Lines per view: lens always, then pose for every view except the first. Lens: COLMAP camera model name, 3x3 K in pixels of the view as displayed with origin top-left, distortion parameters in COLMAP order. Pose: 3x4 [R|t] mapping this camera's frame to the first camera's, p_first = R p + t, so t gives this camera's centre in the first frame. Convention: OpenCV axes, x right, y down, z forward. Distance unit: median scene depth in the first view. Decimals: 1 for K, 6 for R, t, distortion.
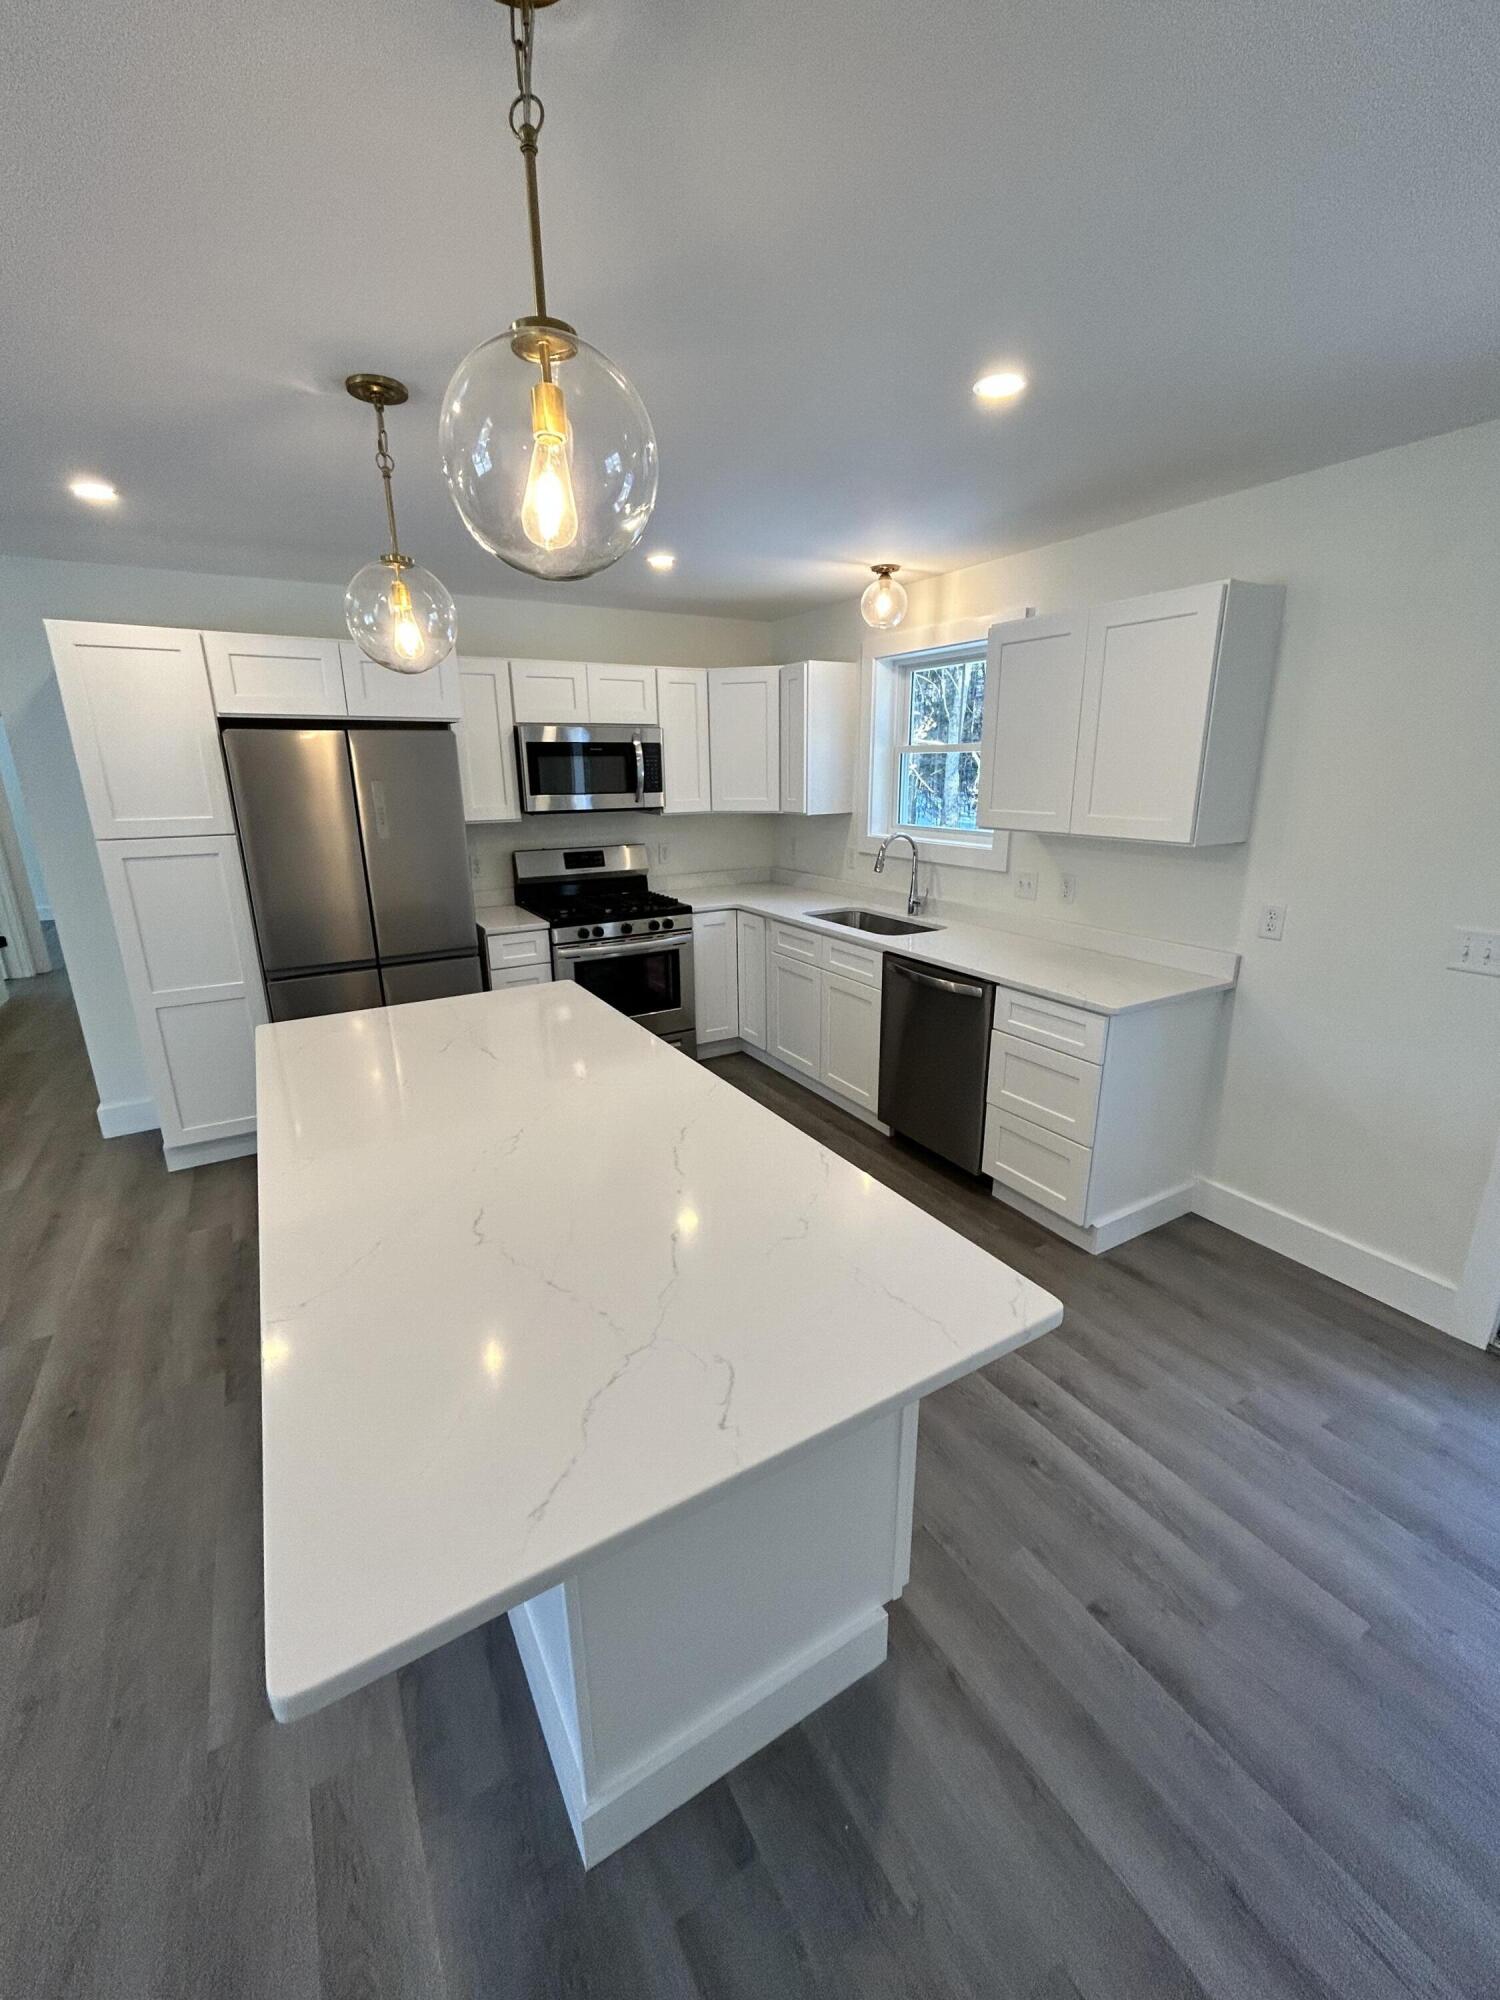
lens RADIAL K [[810.7, 0, 750.6], [0, 810.7, 1000.0], [0, 0, 1]] dist [-0.001061, 0.000813]
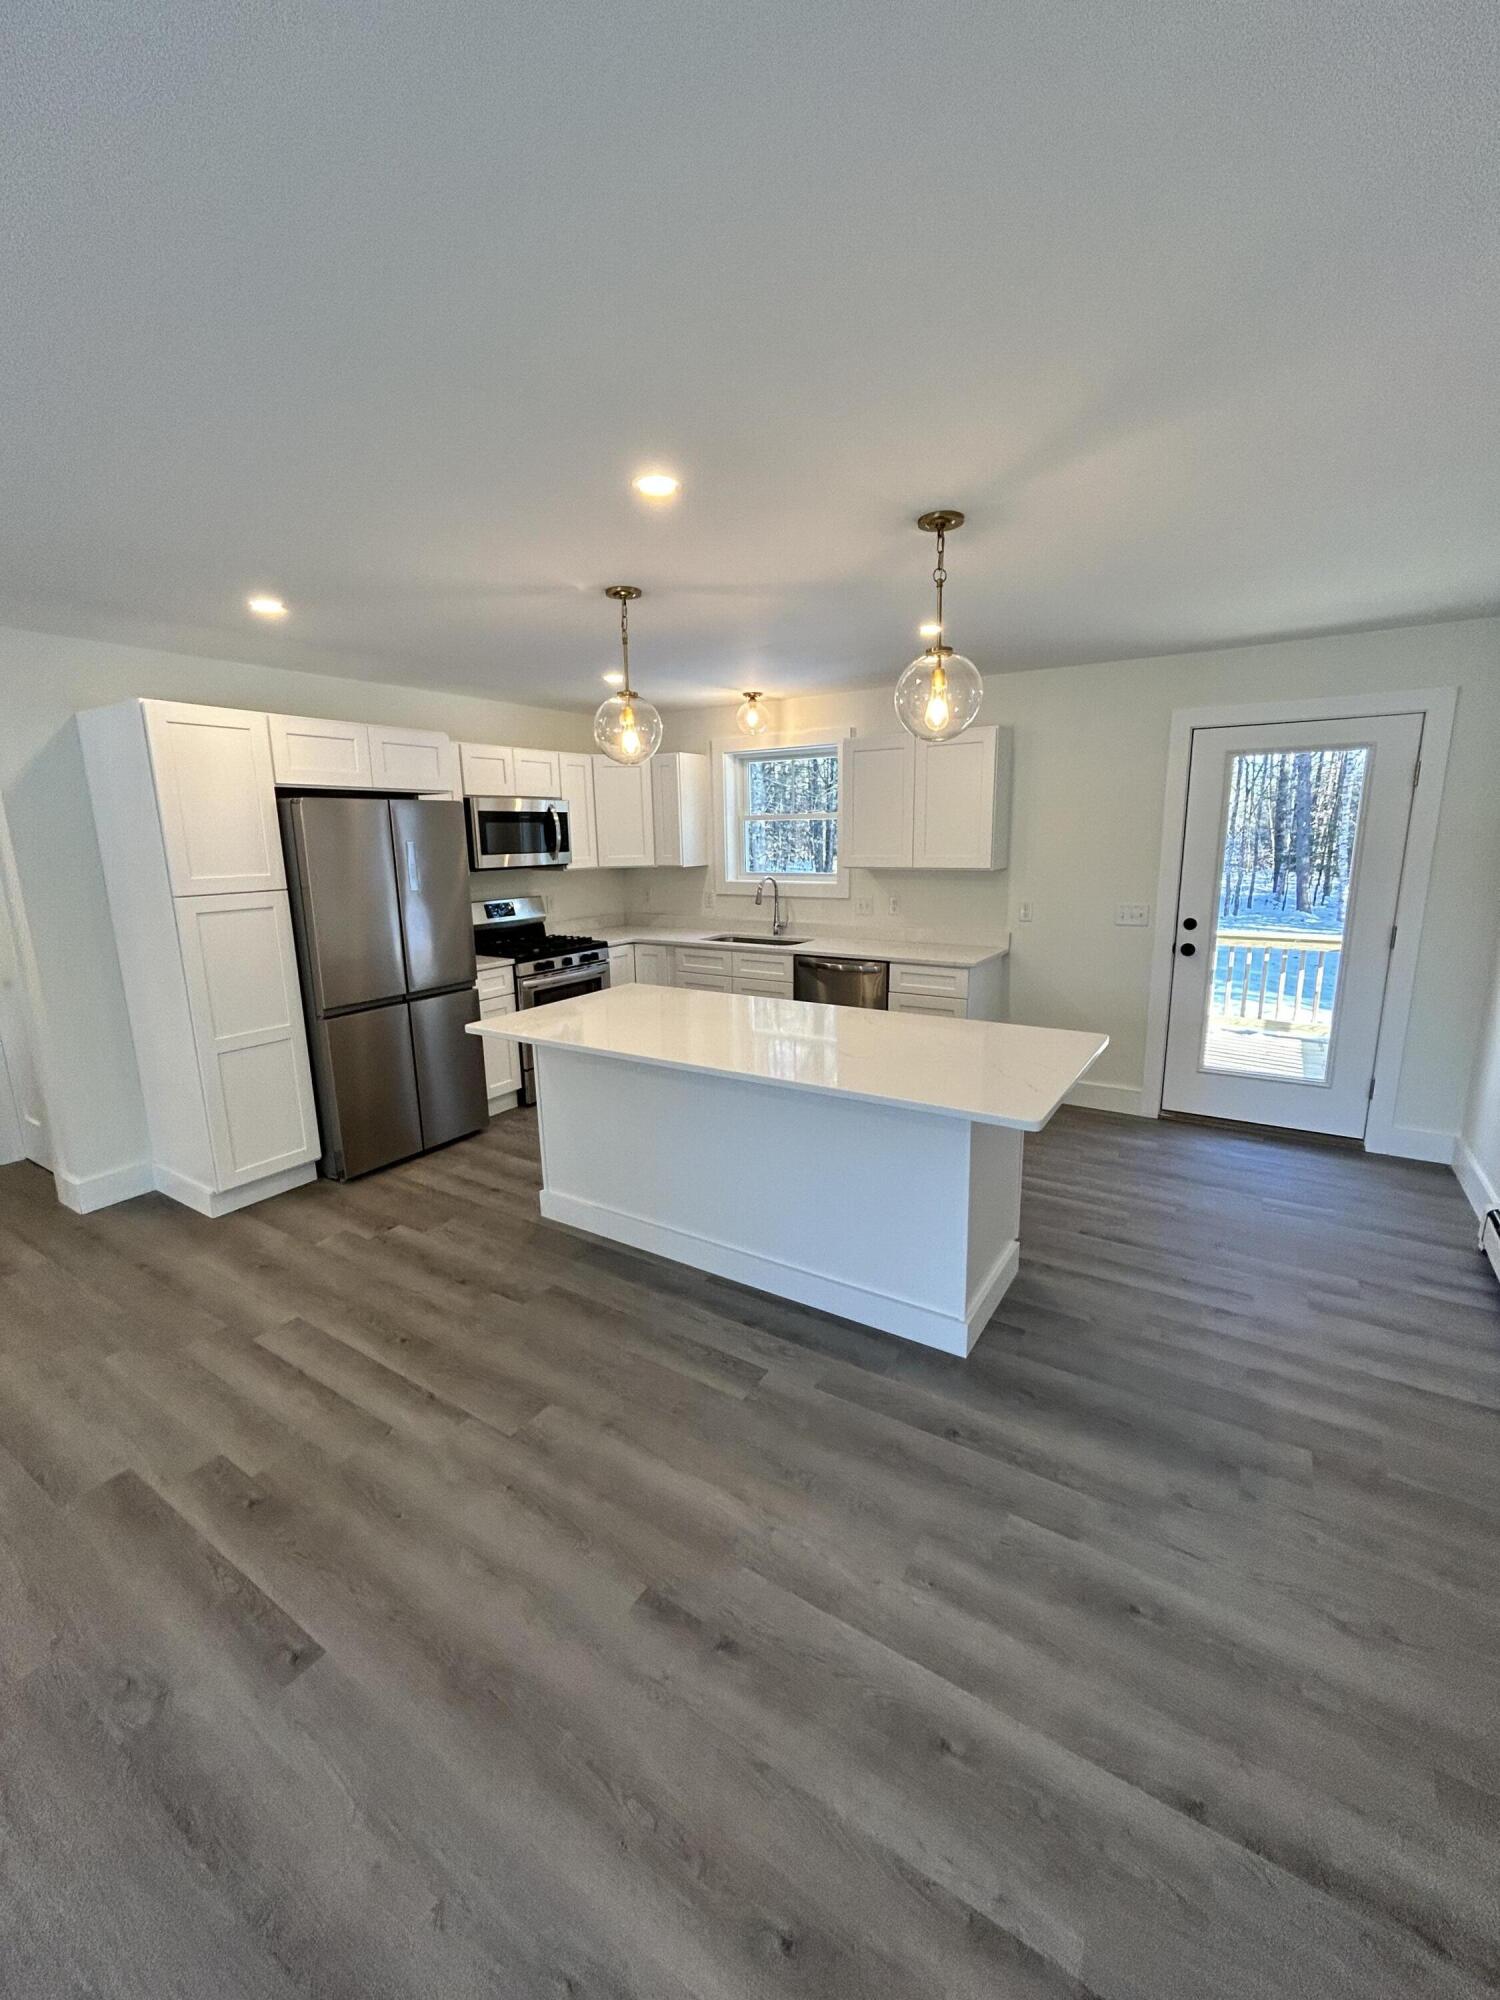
lens RADIAL K [[810.7, 0, 750.8], [0, 810.7, 999.4], [0, 0, 1]] dist [-0.001061, 0.000813]
pose [[0.894350, -0.096245, 0.436892, -0.469187], [0.133306, 0.989553, -0.054895, 0.075258], [-0.427045, 0.107335, 0.897837, -0.212969]]
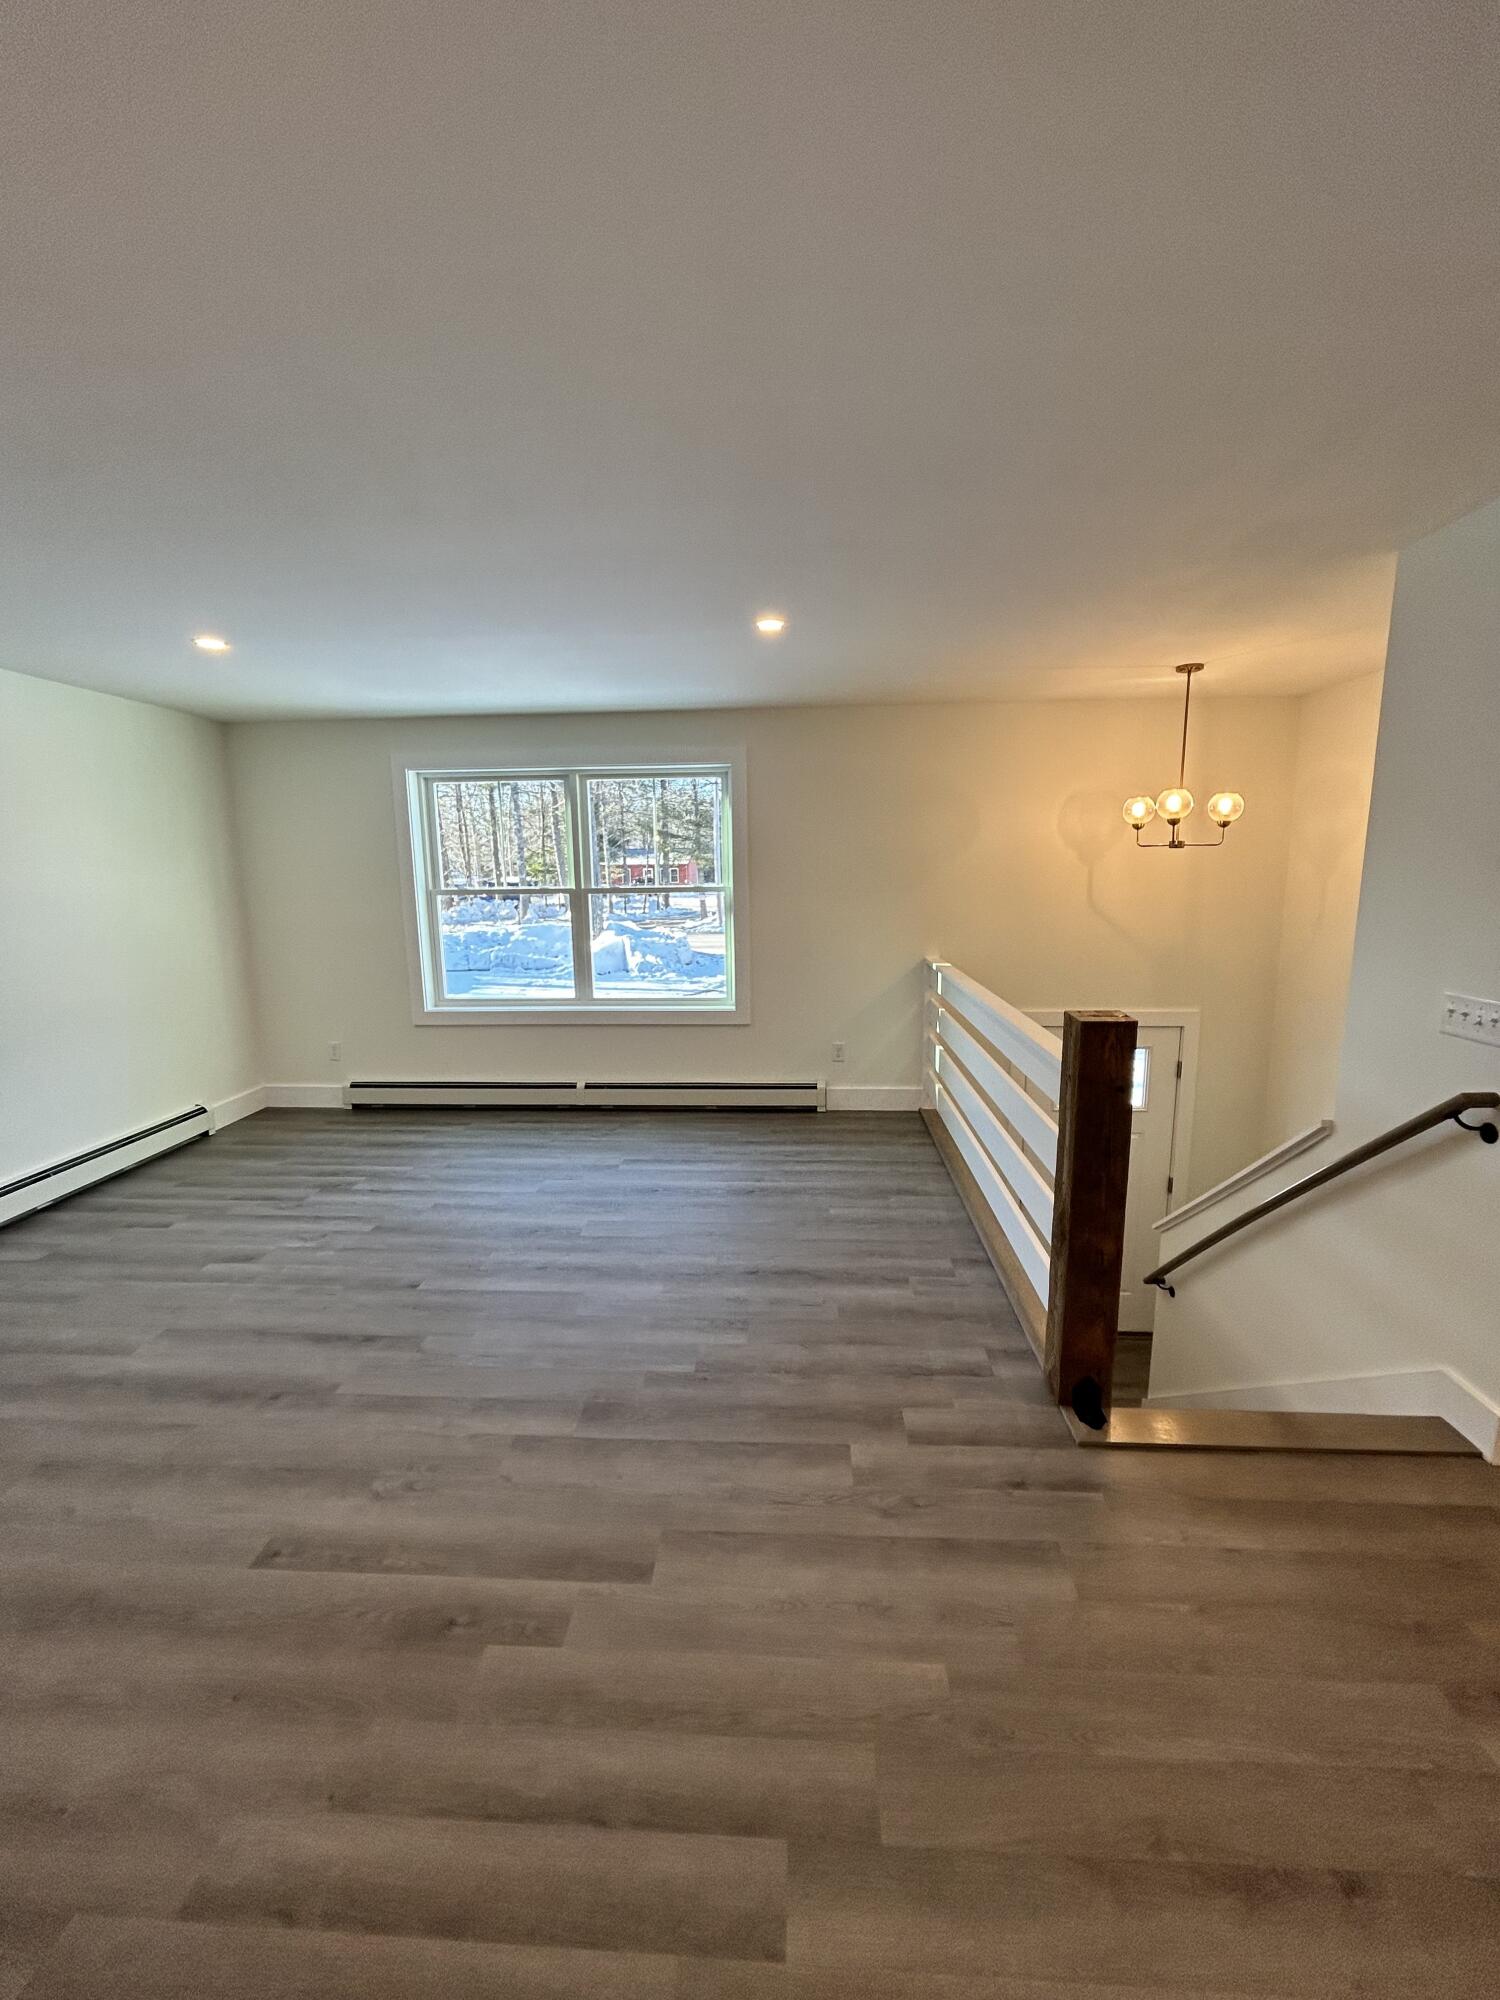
lens RADIAL K [[810.7, 0, 758.5], [0, 810.7, 1005.9], [0, 0, 1]] dist [-0.001061, 0.000813]
pose [[-0.552603, 0.160094, -0.817924, -0.346739], [-0.213470, 0.921454, 0.324582, -0.162511], [0.805643, 0.353967, -0.475023, 0.639282]]
